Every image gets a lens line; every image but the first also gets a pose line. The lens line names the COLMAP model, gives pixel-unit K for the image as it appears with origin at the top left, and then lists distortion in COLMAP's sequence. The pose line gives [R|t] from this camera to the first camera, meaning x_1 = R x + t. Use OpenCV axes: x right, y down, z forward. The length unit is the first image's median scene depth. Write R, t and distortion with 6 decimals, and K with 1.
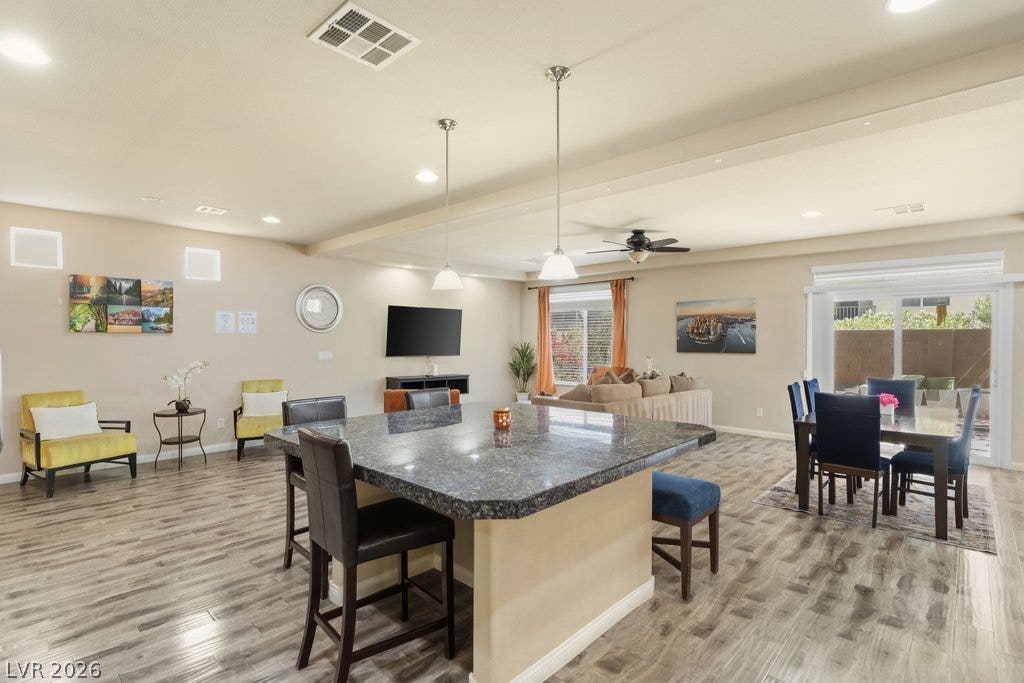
lens RADIAL K [[493.8, 0, 510.8], [0, 493.8, 341.2], [0, 0, 1]] dist [0.005360, 0.000906]
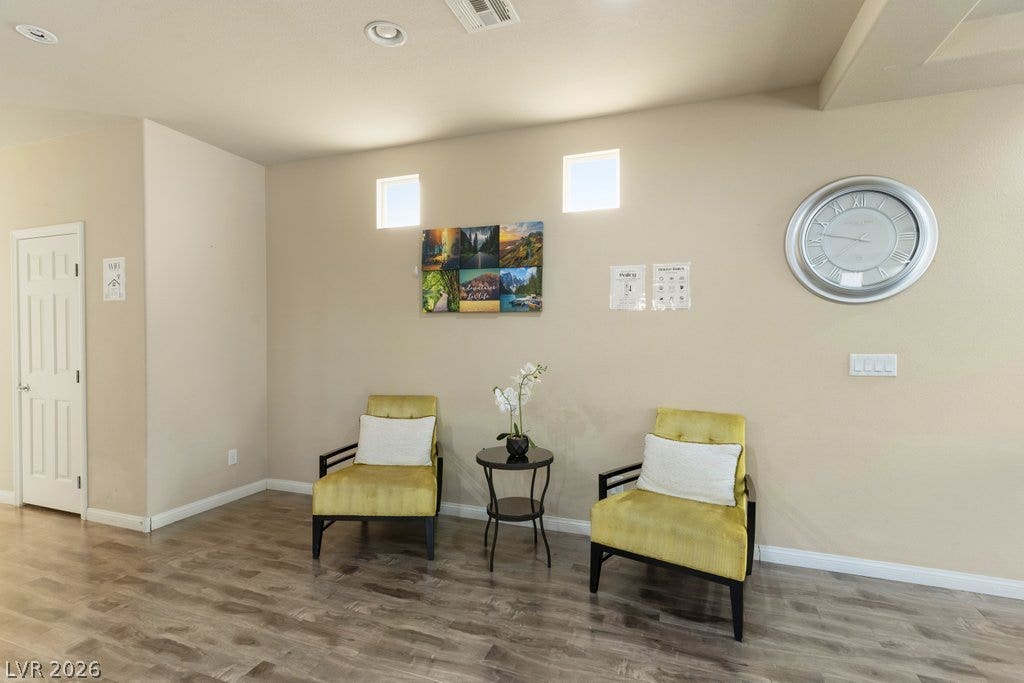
lens RADIAL K [[493.8, 0, 507.1], [0, 493.8, 337.9], [0, 0, 1]] dist [0.005360, 0.000906]
pose [[0.385220, 0.007345, -0.922796, -0.180207], [-0.007789, 0.999959, 0.004708, 0.012976], [0.922792, 0.005374, 0.385261, 0.786697]]
